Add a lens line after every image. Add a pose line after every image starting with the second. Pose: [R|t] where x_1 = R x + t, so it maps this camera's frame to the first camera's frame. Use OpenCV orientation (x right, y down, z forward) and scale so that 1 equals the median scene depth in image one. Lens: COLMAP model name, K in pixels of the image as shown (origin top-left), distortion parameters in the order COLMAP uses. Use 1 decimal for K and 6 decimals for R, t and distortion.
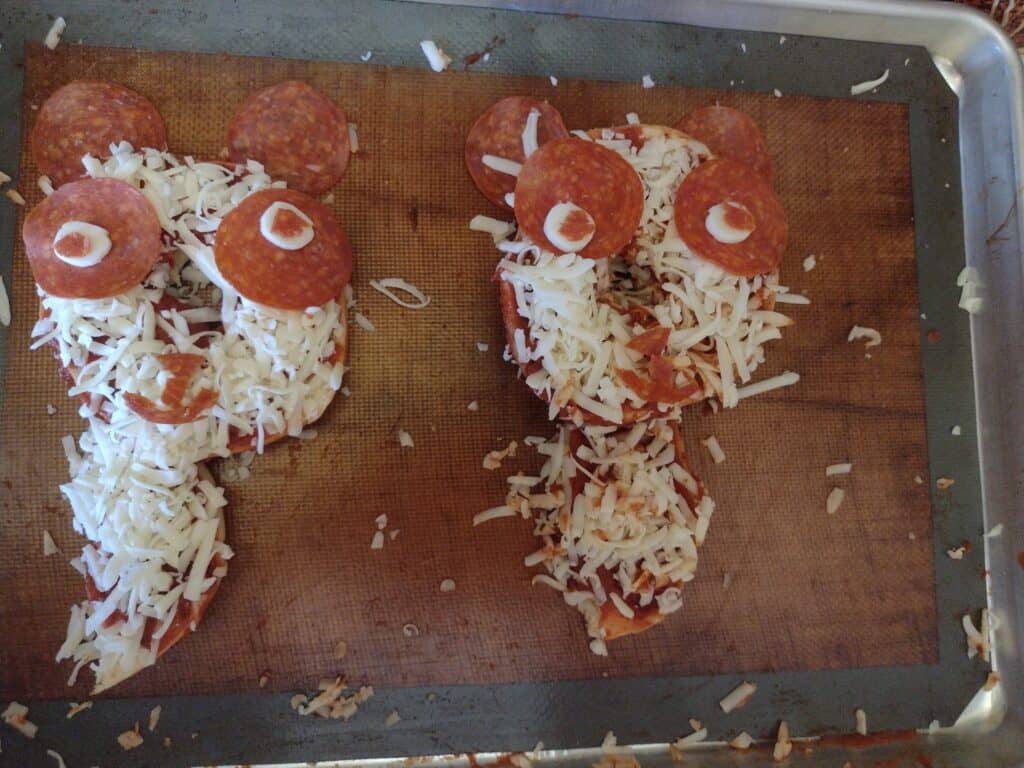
lens RADIAL K [[798.1, 0, 503.1], [0, 798.1, 380.1], [0, 0, 1]] dist [-0.015655, -0.025640]
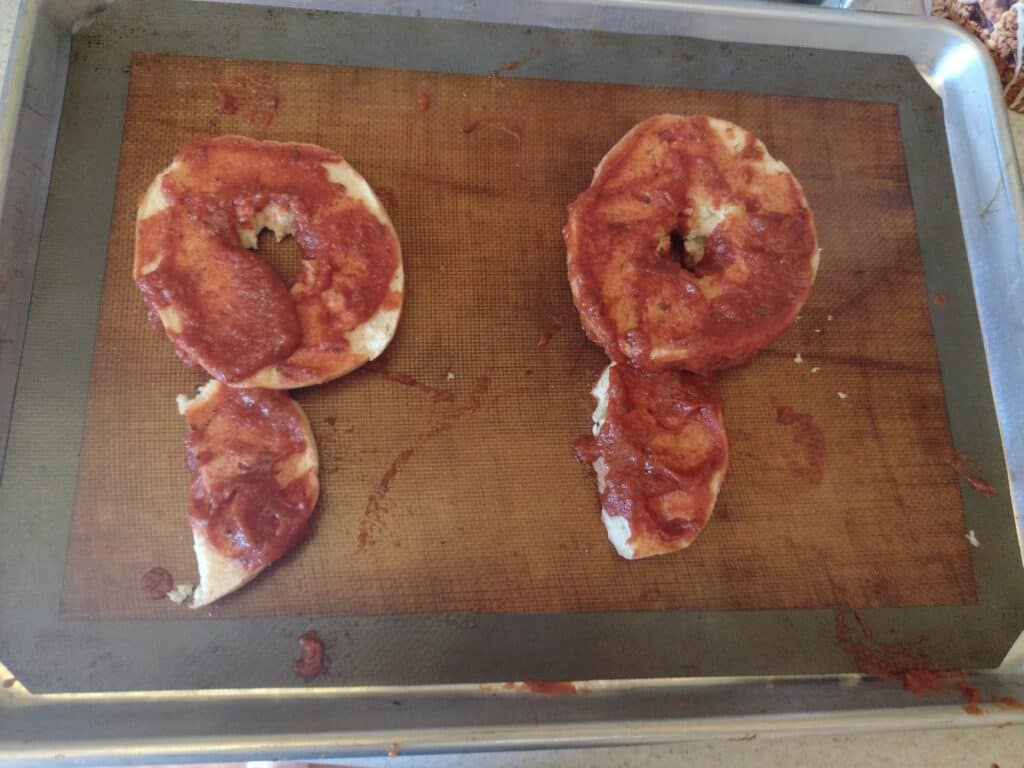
lens RADIAL K [[798.1, 0, 508.5], [0, 798.1, 376.7], [0, 0, 1]] dist [-0.015655, -0.025640]
pose [[0.999611, -0.018660, -0.020705, -0.029116], [0.015041, 0.986523, -0.162932, 0.243290], [0.023466, 0.162557, 0.986420, -0.072022]]
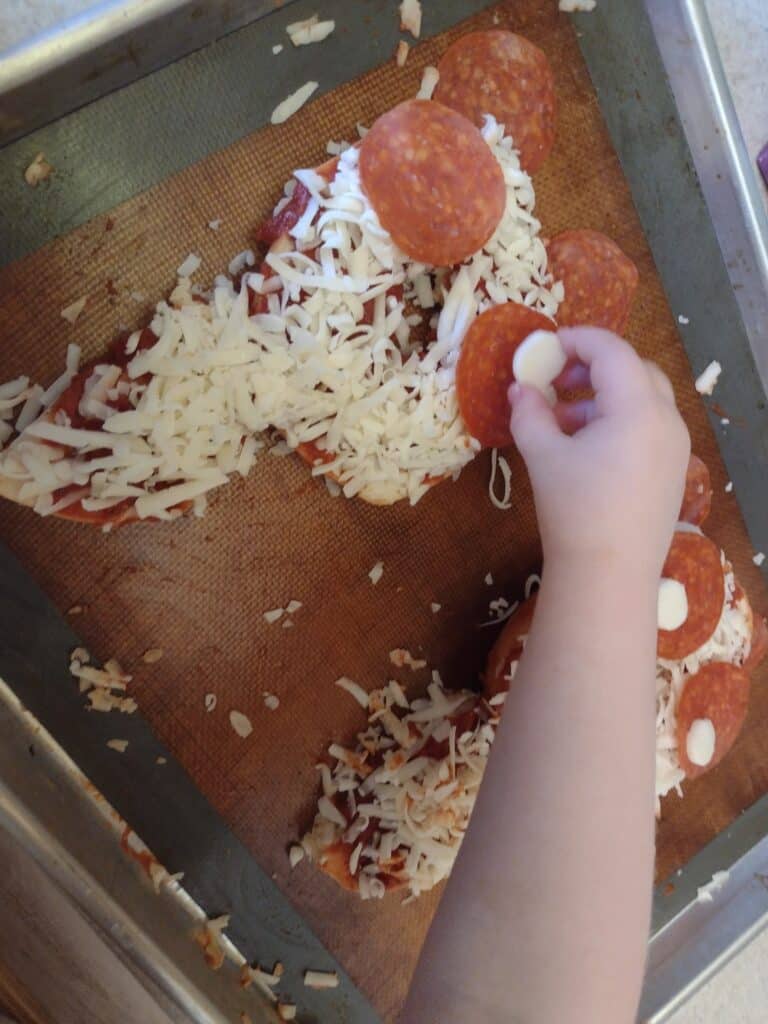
lens RADIAL K [[798.1, 0, 378.8], [0, 798.1, 503.2], [0, 0, 1]] dist [-0.015655, -0.025640]
pose [[0.498604, 0.834388, 0.234926, -0.412705], [-0.841538, 0.530930, -0.099637, 0.122464], [-0.207865, -0.148020, 0.966893, 0.115511]]
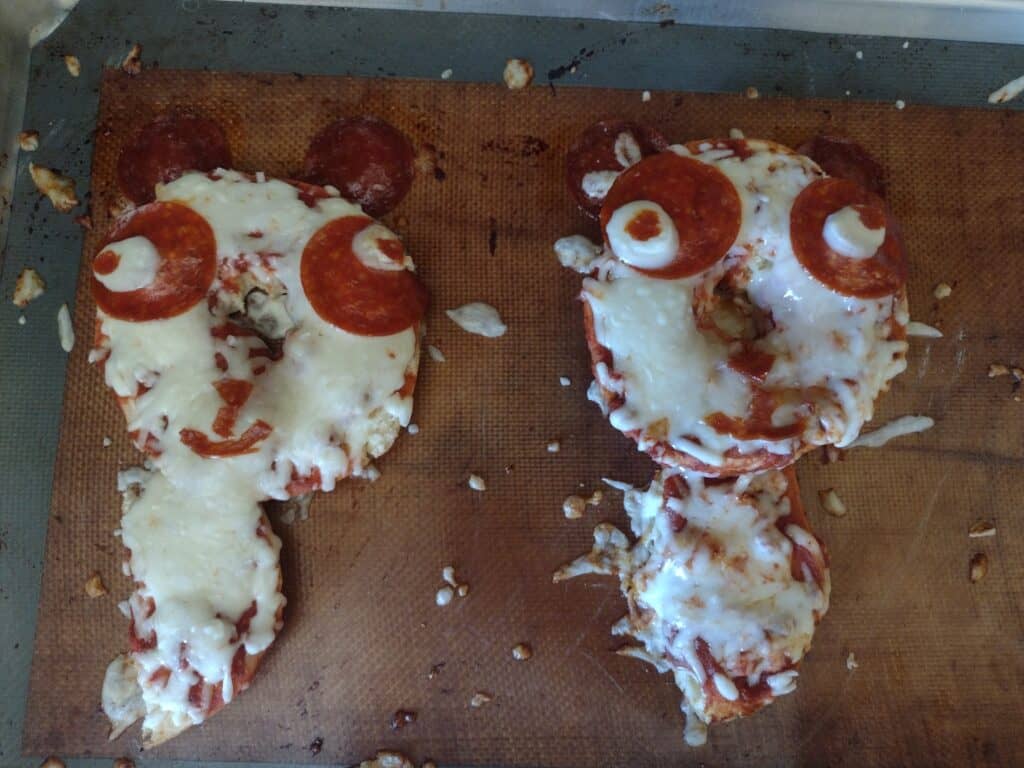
lens RADIAL K [[798.1, 0, 495.2], [0, 798.1, 377.8], [0, 0, 1]] dist [-0.015655, -0.025640]
pose [[0.993336, 0.011008, -0.114725, -0.001548], [-0.018722, 0.997618, -0.066387, 0.015191], [0.113721, 0.068093, 0.991176, 0.101177]]
